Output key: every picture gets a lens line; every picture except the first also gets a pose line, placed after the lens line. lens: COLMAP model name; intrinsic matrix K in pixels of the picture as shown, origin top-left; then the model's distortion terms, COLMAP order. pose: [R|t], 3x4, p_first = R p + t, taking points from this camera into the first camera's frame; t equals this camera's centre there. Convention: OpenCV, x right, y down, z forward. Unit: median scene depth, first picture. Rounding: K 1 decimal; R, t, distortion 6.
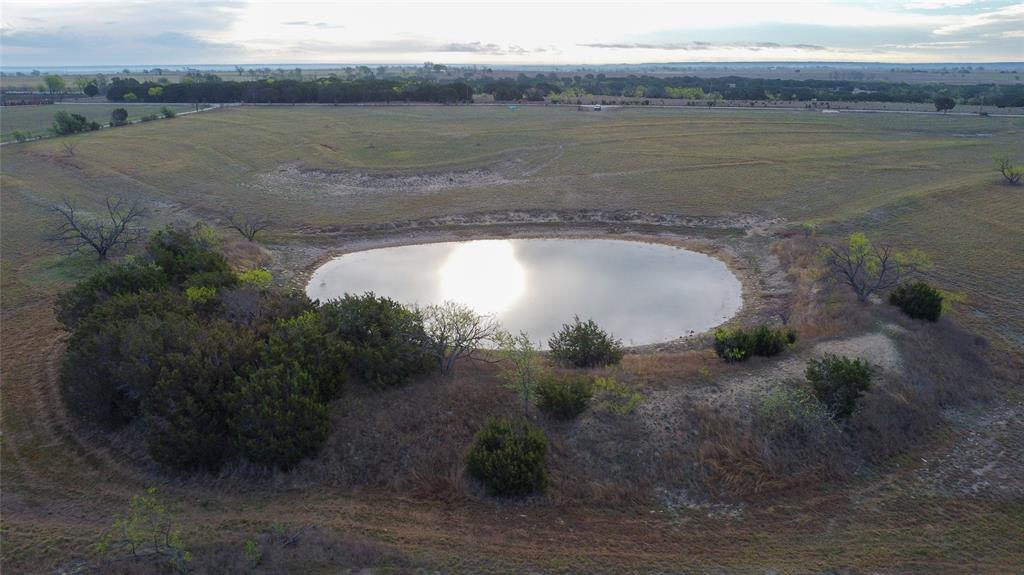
lens RADIAL K [[742.2, 0, 511.4], [0, 742.2, 270.2], [0, 0, 1]] dist [-0.026225, -0.008913]
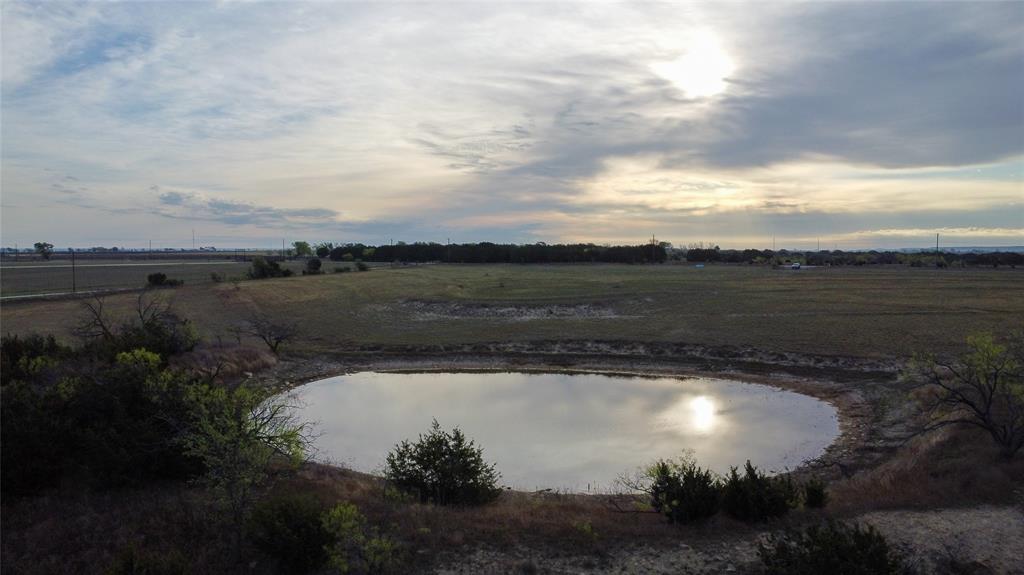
lens RADIAL K [[742.2, 0, 511.4], [0, 742.2, 270.2], [0, 0, 1]] dist [-0.026225, -0.008913]
pose [[0.949108, 0.008595, -0.314833, 0.155644], [-0.083878, 0.970424, -0.226368, 0.033117], [0.303576, 0.241256, 0.921758, 0.177024]]
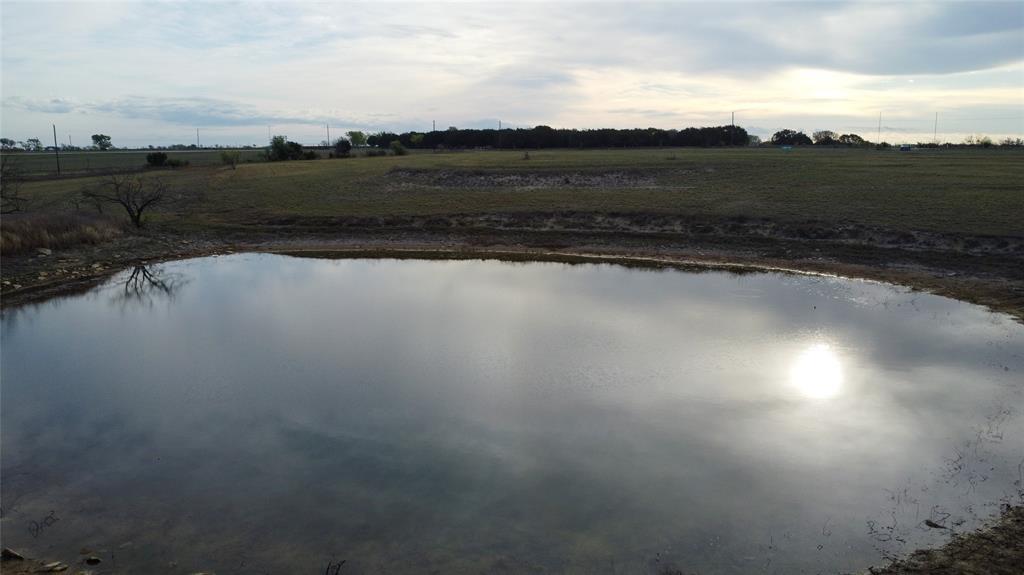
lens RADIAL K [[742.2, 0, 511.4], [0, 742.2, 270.2], [0, 0, 1]] dist [-0.026225, -0.008913]
pose [[0.909924, 0.064621, -0.409710, 0.147473], [-0.108244, 0.990555, -0.084163, 0.012951], [0.400402, 0.120930, 0.908325, 0.429494]]
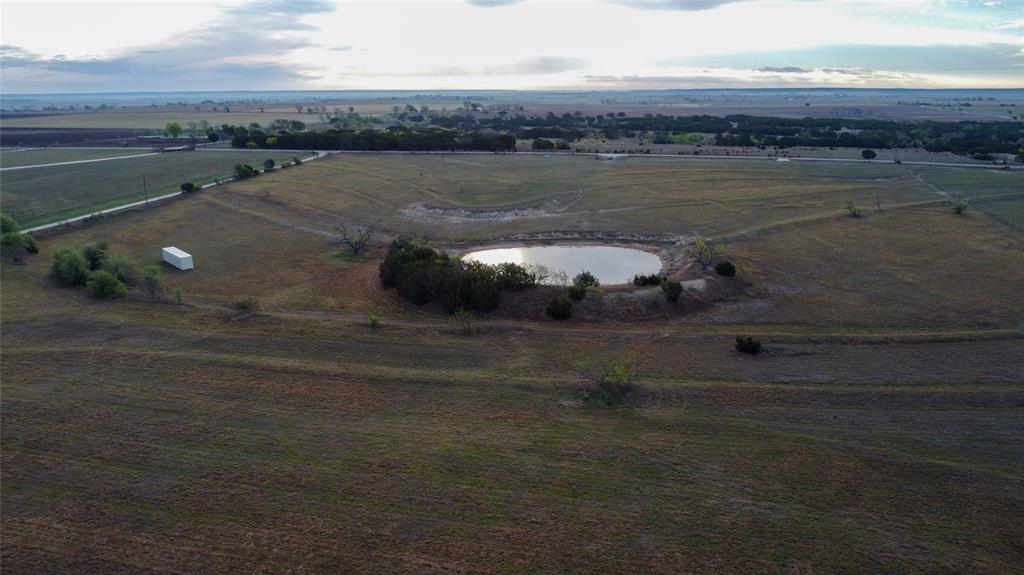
lens RADIAL K [[742.2, 0, 511.4], [0, 742.2, 270.2], [0, 0, 1]] dist [-0.026225, -0.008913]
pose [[0.999402, 0.005066, -0.034193, -0.035406], [-0.006150, 0.999479, -0.031680, 0.067726], [0.034014, 0.031872, 0.998913, -0.763586]]
